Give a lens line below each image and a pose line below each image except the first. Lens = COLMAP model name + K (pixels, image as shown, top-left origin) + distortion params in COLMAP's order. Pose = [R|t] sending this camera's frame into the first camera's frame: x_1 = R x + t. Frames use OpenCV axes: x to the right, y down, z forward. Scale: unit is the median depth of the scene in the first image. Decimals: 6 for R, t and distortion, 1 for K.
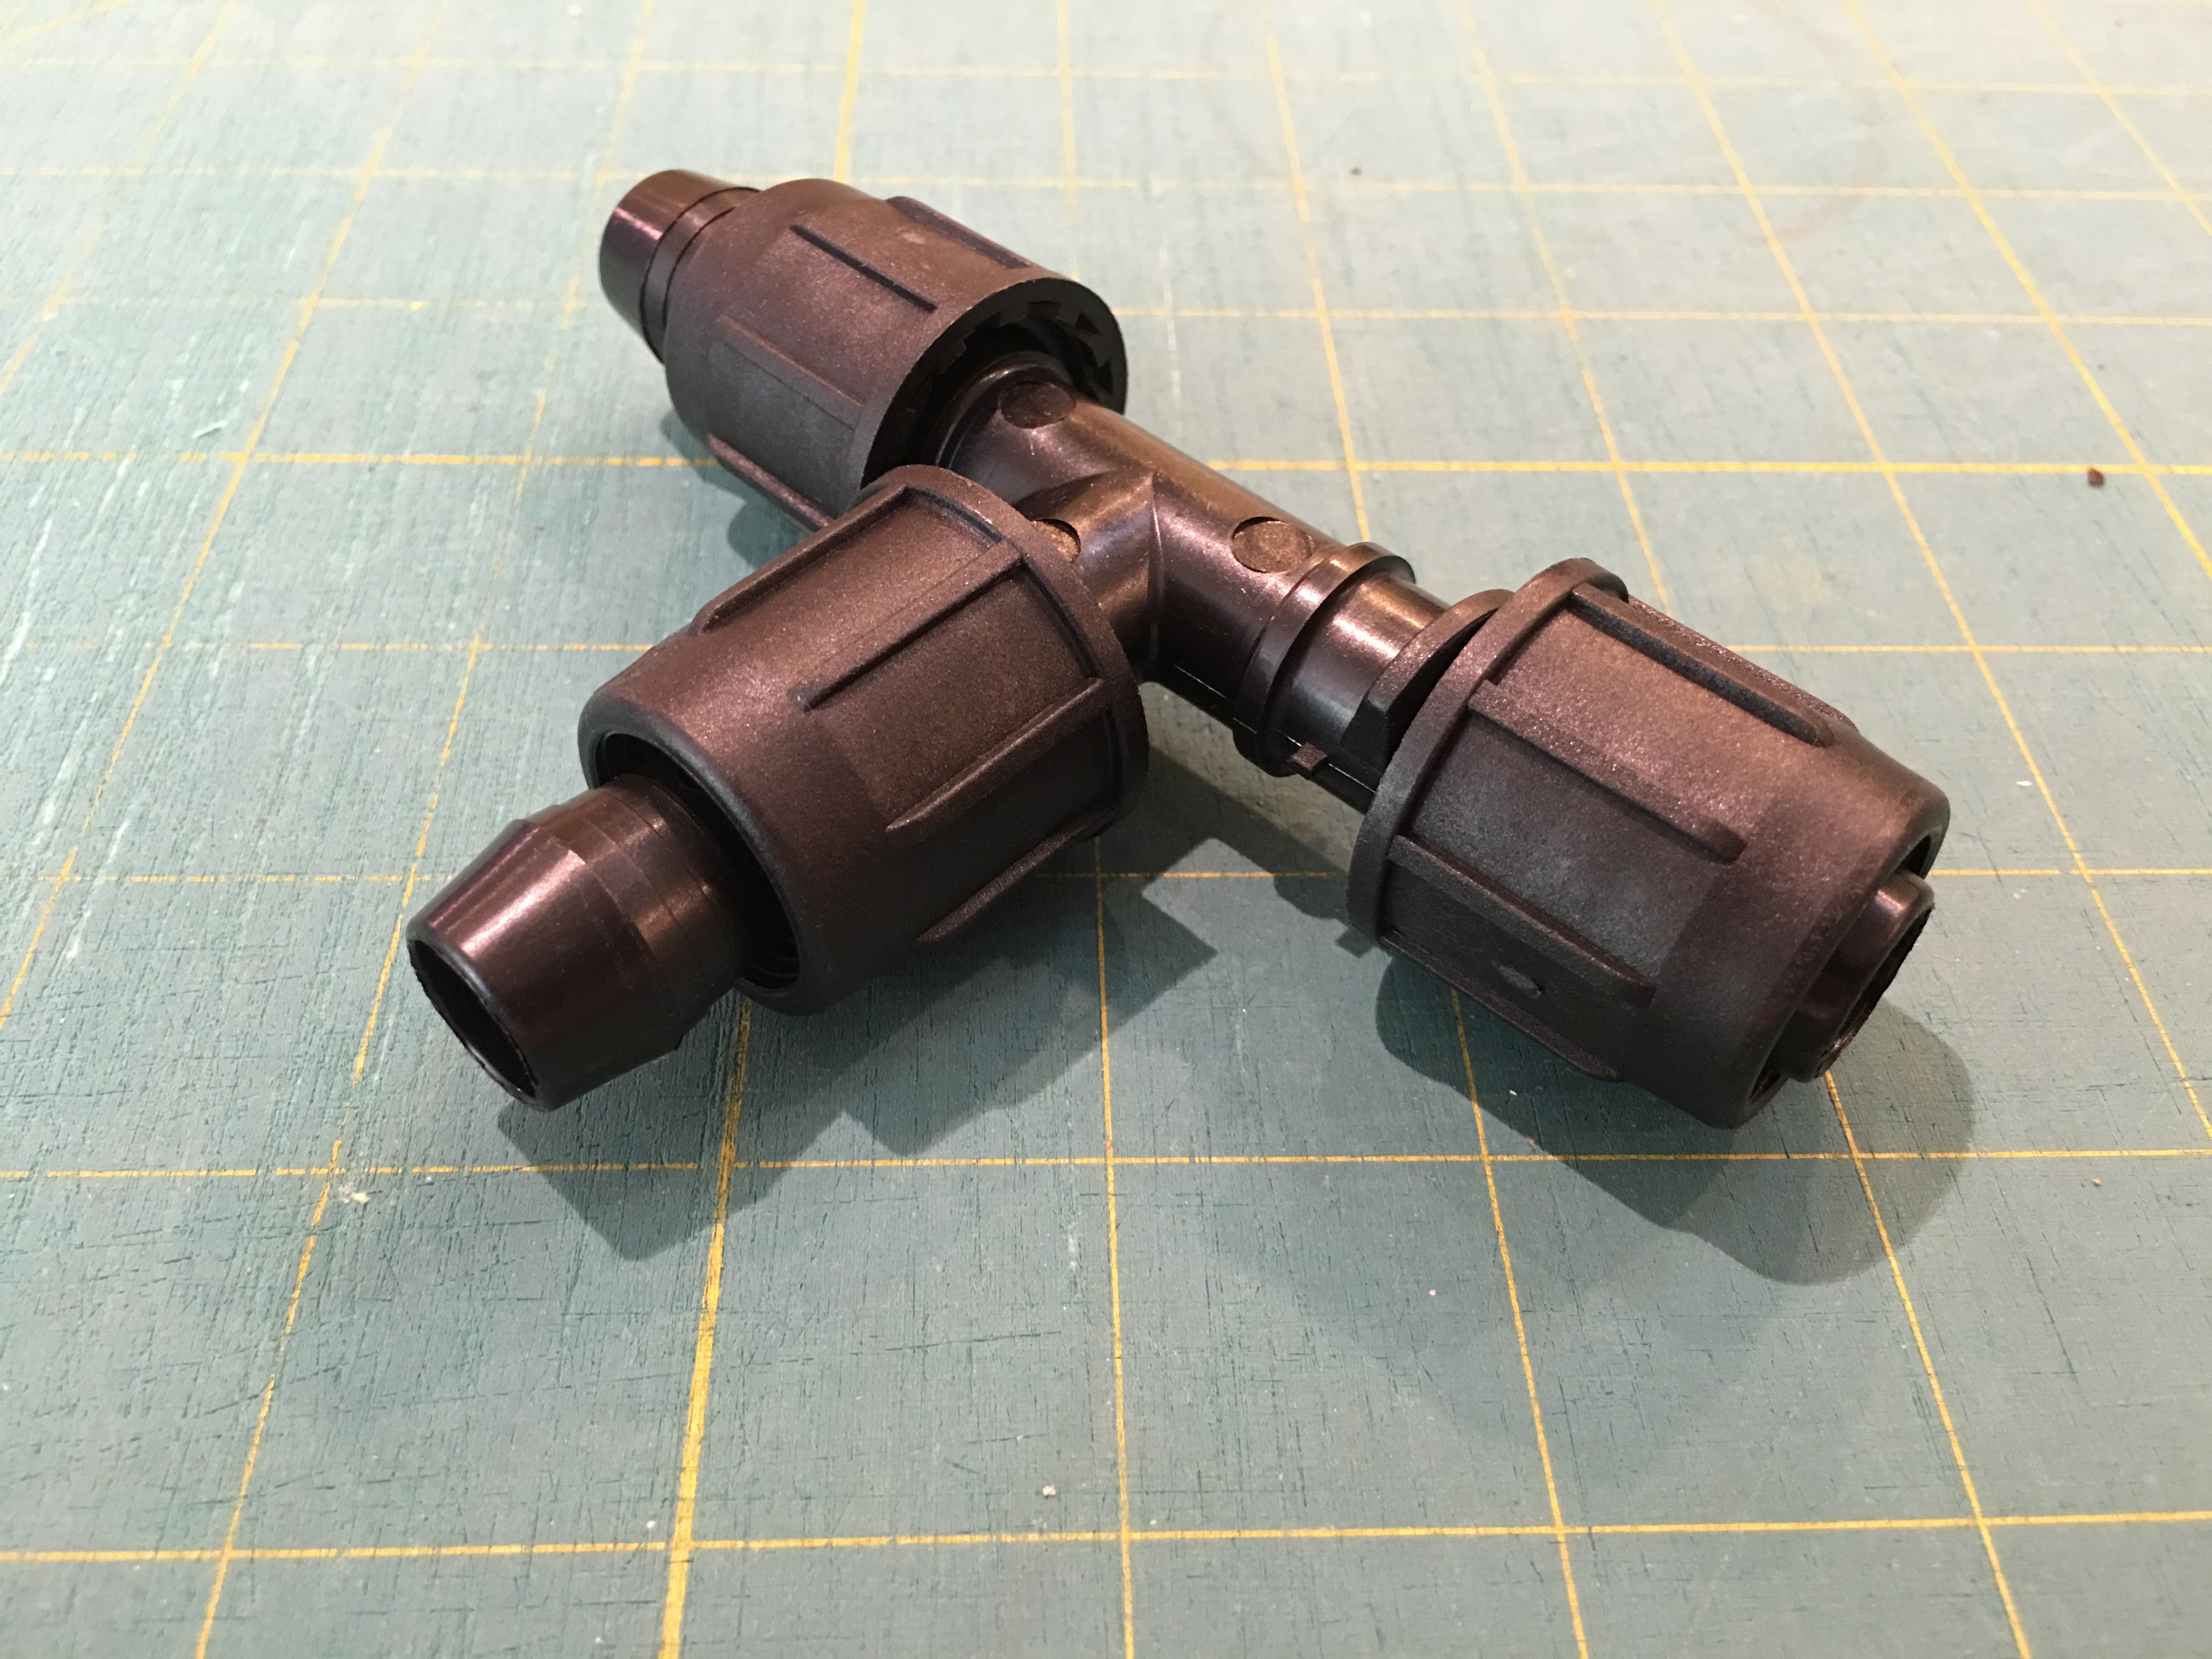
lens RADIAL K [[1951.4, 0, 1113.1], [0, 1951.4, 835.2], [0, 0, 1]] dist [0.068740, -0.149730]
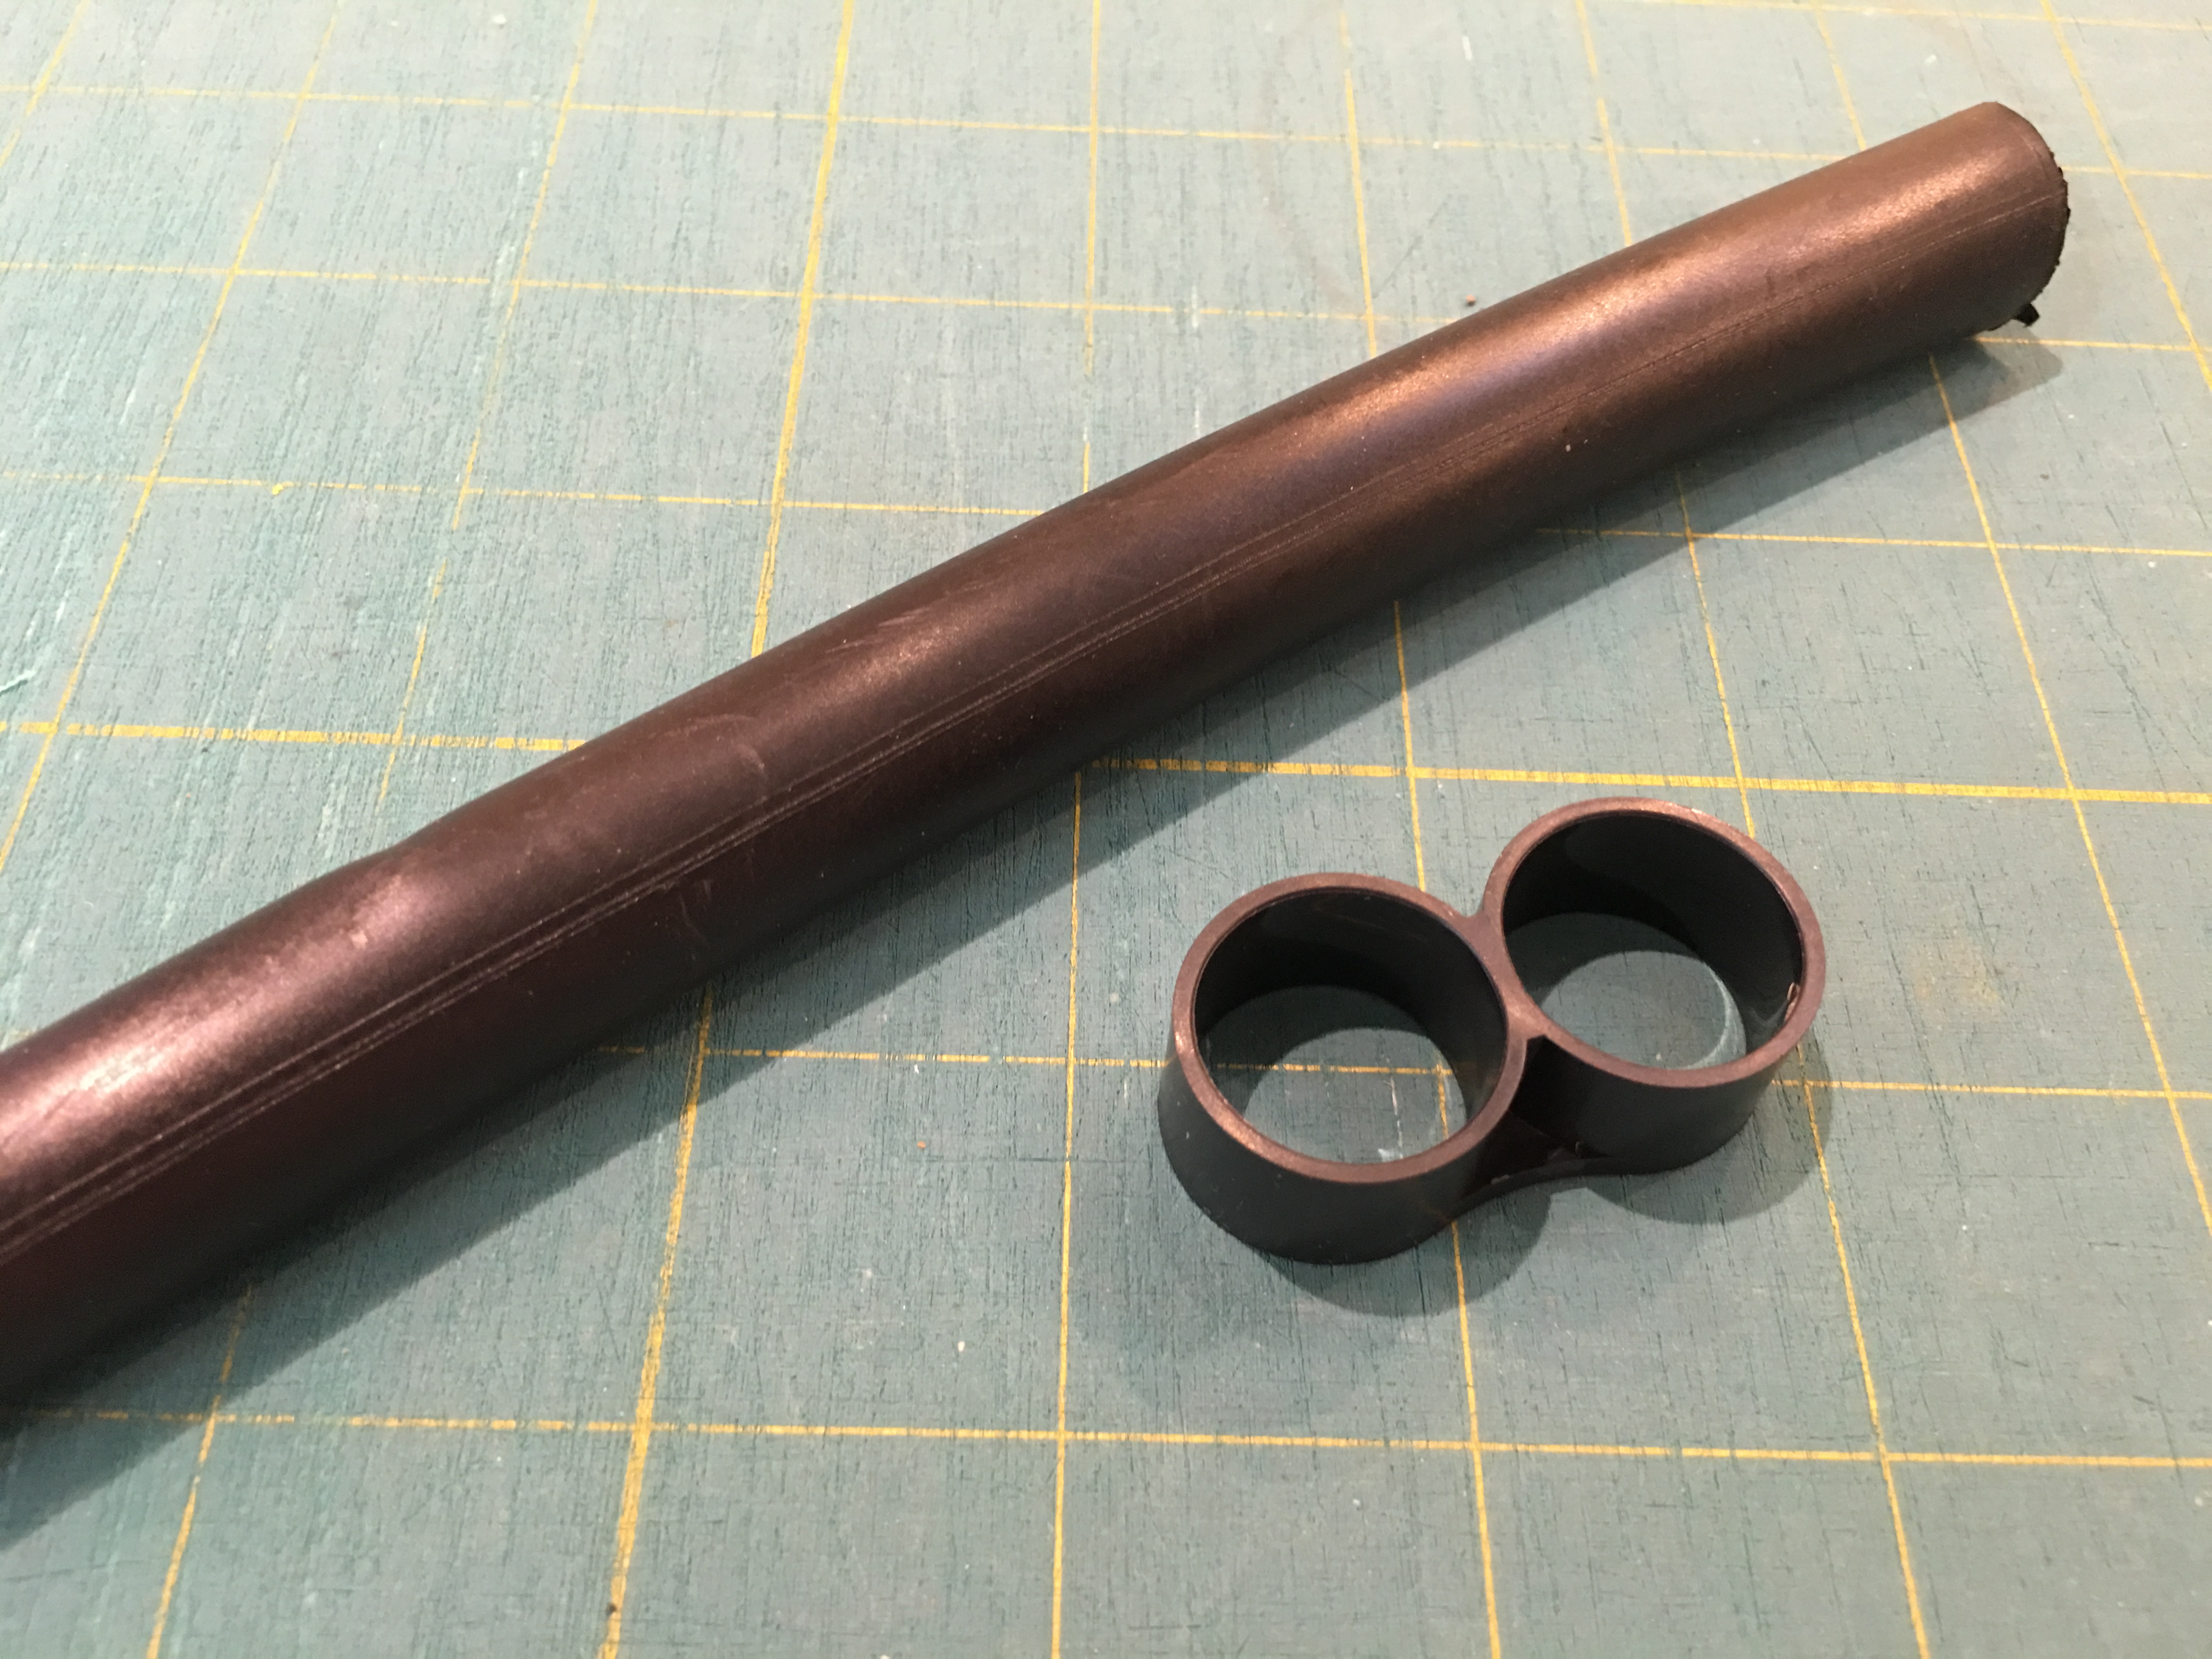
lens RADIAL K [[1951.4, 0, 1105.0], [0, 1951.4, 840.3], [0, 0, 1]] dist [0.068740, -0.149730]
pose [[0.998804, 0.044714, -0.019780, 0.014802], [-0.041356, 0.988409, 0.146074, -0.324027], [0.026083, -0.145082, 0.989076, 0.226097]]
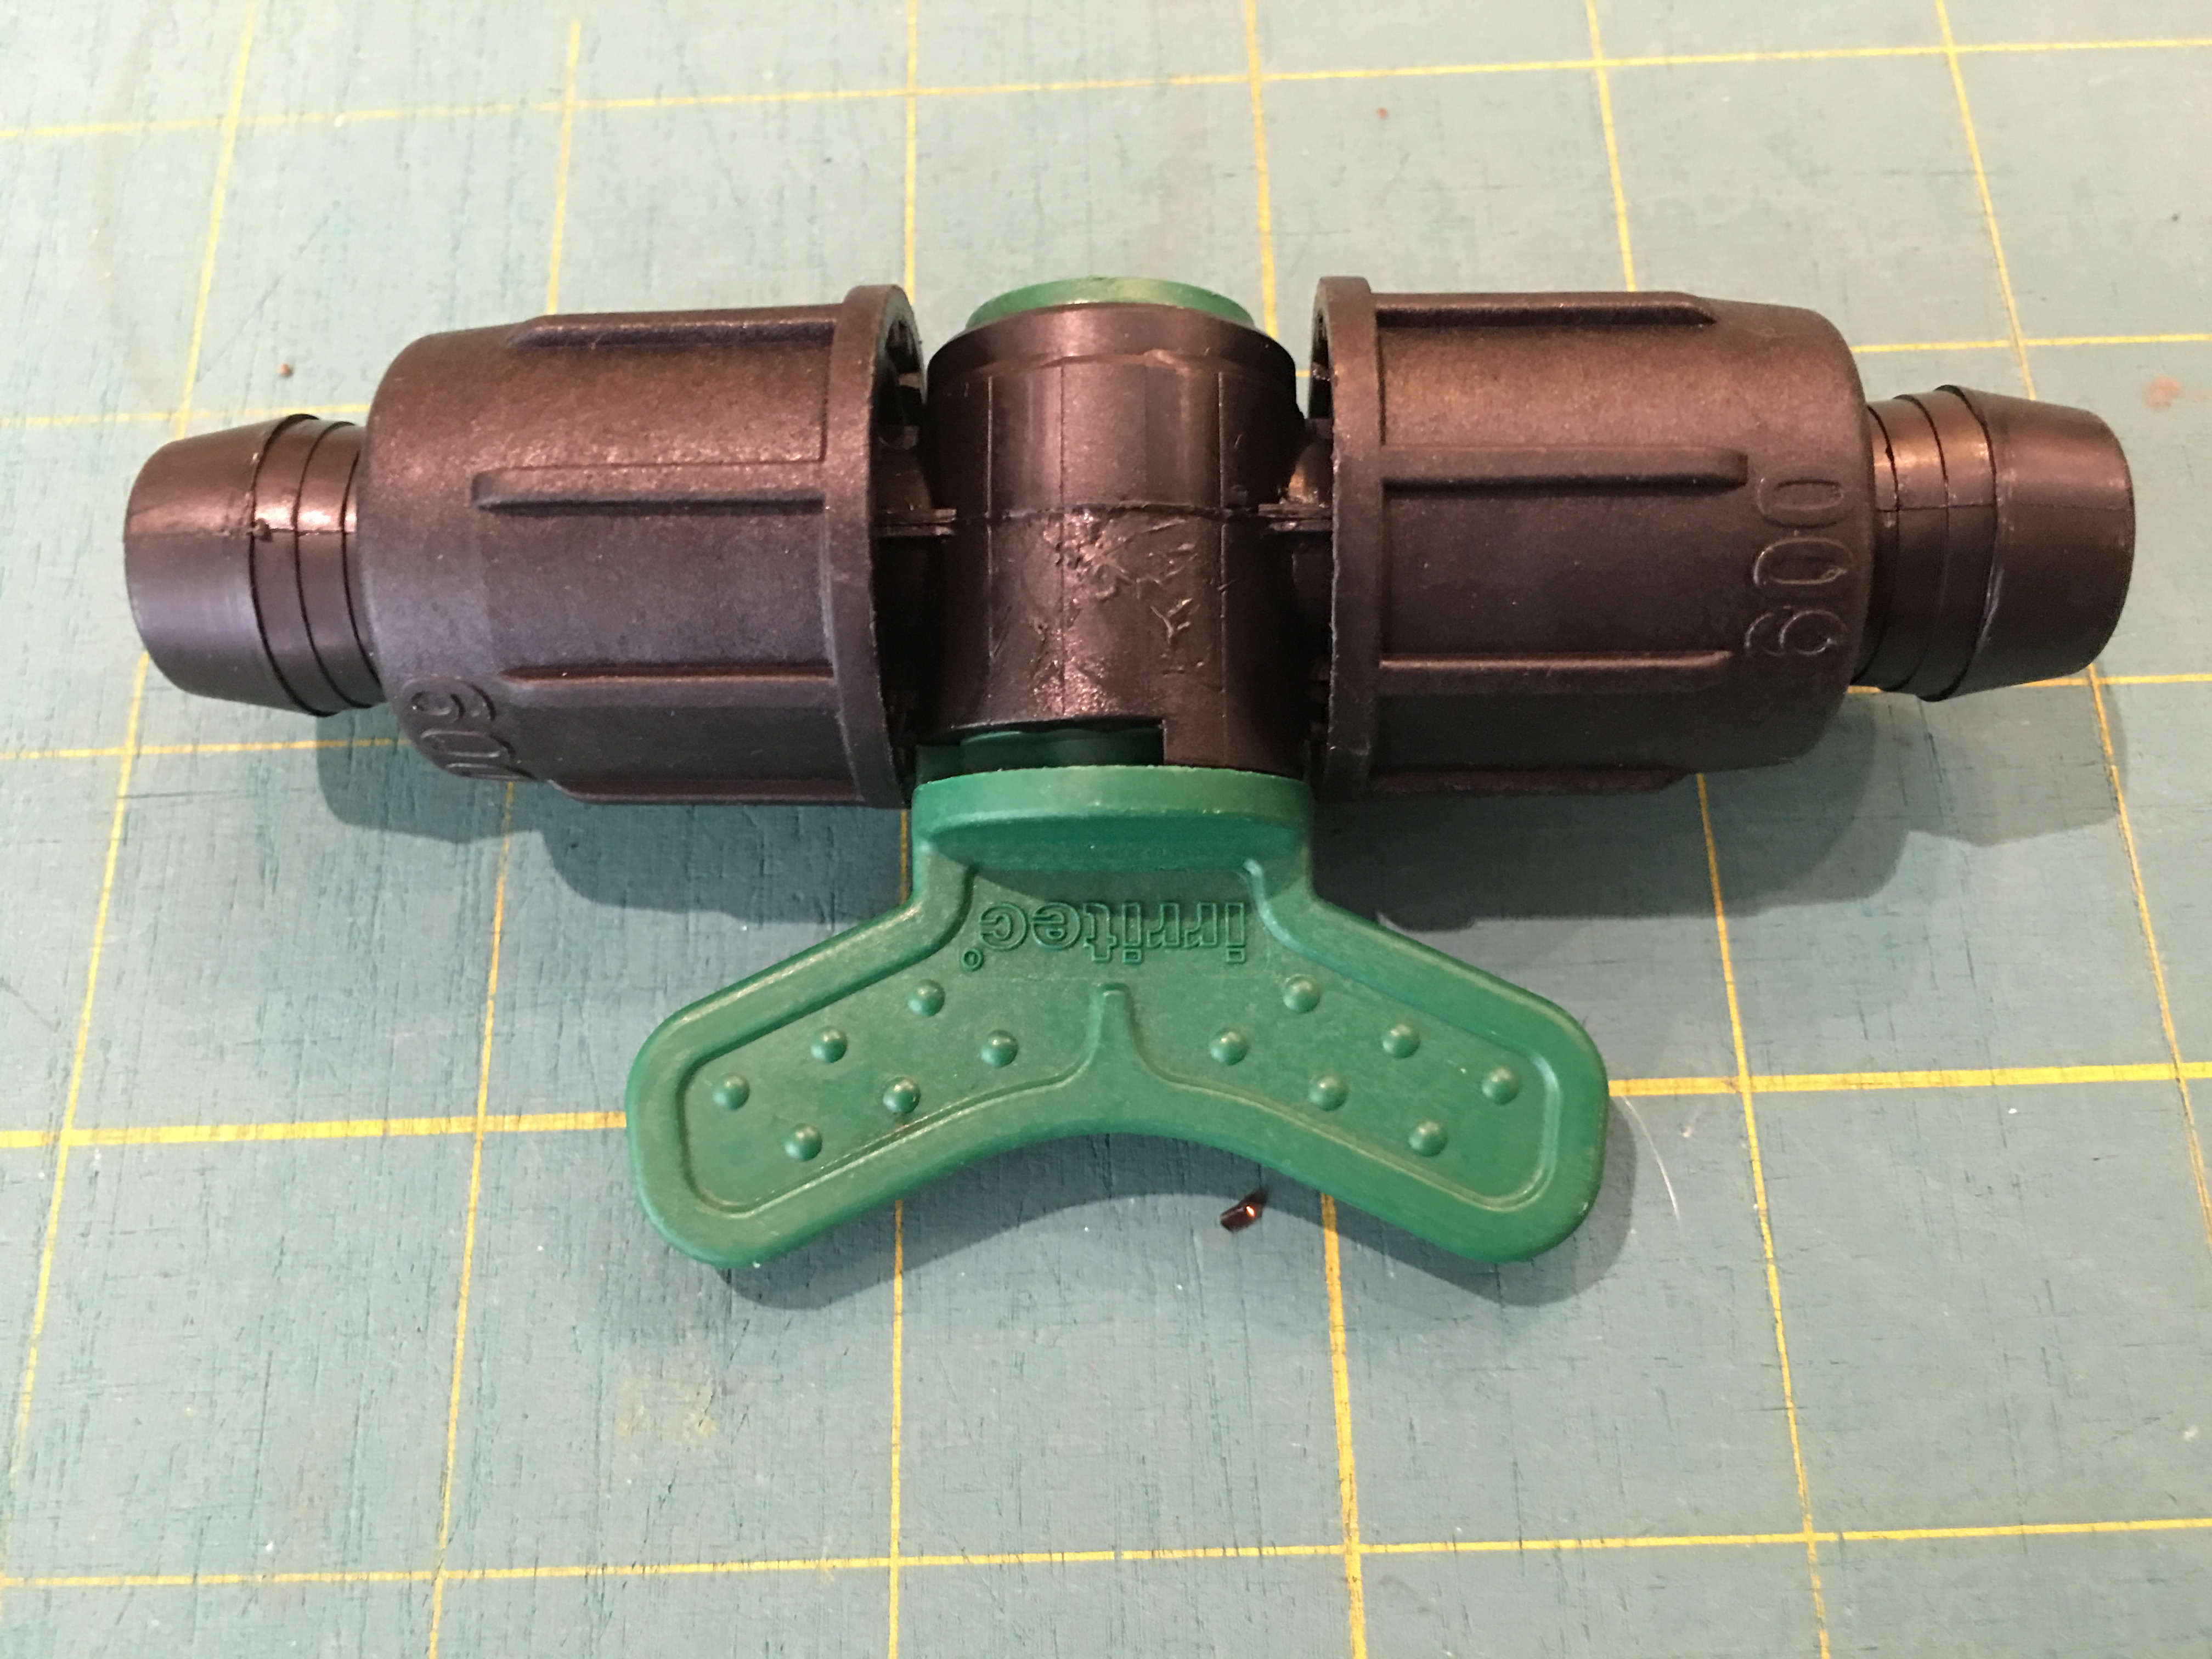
lens RADIAL K [[1951.4, 0, 1098.7], [0, 1951.4, 827.8], [0, 0, 1]] dist [0.068740, -0.149730]
pose [[0.998244, -0.008952, -0.058561, 0.594330], [0.030278, 0.926748, 0.374463, -0.611717], [0.050919, -0.375578, 0.925391, 0.536846]]
